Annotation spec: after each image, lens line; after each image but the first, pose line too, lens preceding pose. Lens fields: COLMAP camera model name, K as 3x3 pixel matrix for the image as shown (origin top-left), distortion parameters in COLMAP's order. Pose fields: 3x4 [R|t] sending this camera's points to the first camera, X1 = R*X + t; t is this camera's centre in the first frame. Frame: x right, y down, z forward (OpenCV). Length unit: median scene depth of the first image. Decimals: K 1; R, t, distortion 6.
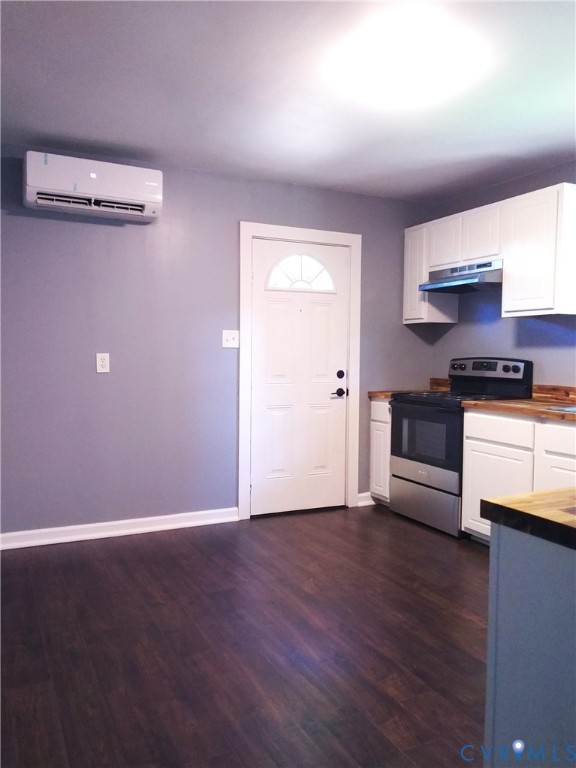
lens RADIAL K [[610.3, 0, 281.6], [0, 610.3, 396.5], [0, 0, 1]] dist [-0.002198, -0.006937]
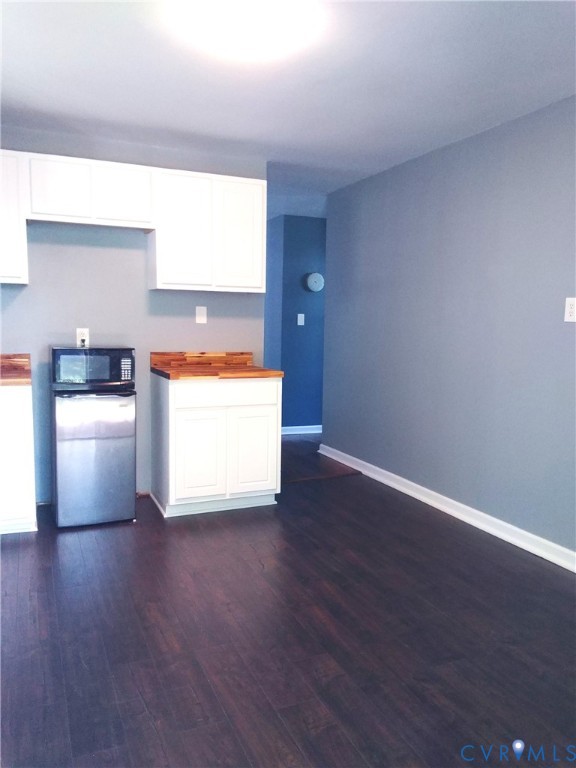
lens RADIAL K [[610.3, 0, 281.6], [0, 610.3, 396.5], [0, 0, 1]] dist [-0.002198, -0.006937]
pose [[-0.998881, -0.029641, 0.036860, 0.061911], [-0.022174, 0.981802, 0.188609, -0.095212], [-0.041780, 0.187581, -0.981360, 1.228415]]
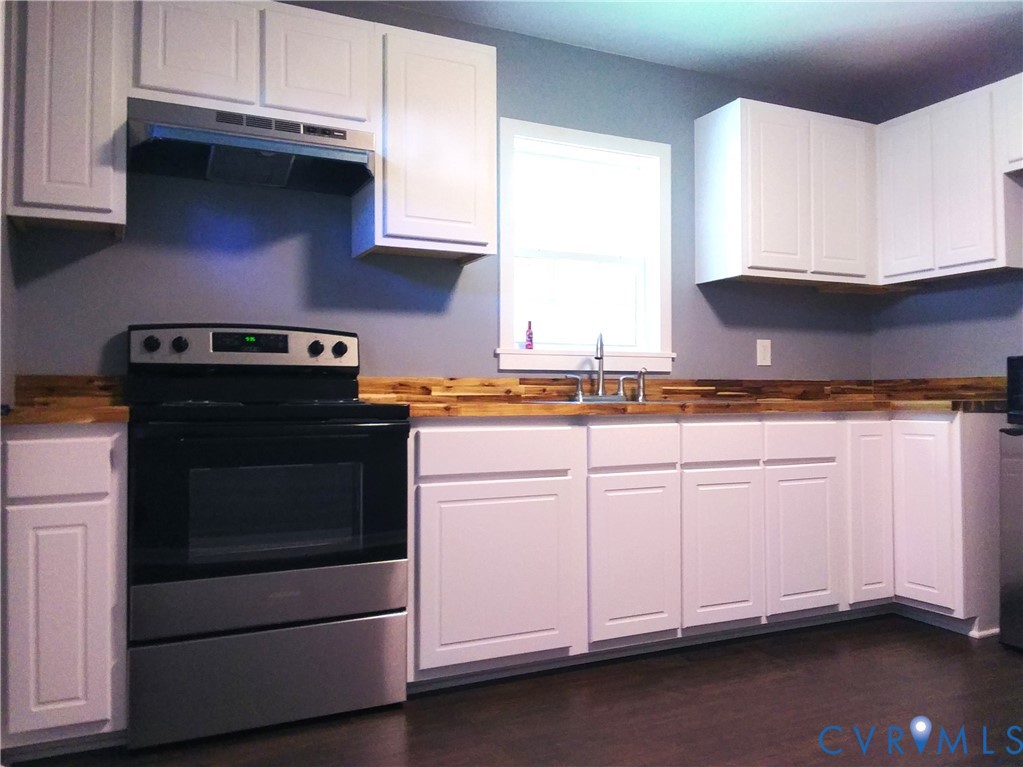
lens RADIAL K [[801.2, 0, 511.5], [0, 801.2, 383.5], [0, 0, 1]] dist [0.006478, 0.000484]
pose [[0.001987, 0.009870, 0.999949, -0.300834], [0.073019, 0.997281, -0.009989, 0.002400], [-0.997329, 0.073035, 0.001261, 0.846358]]
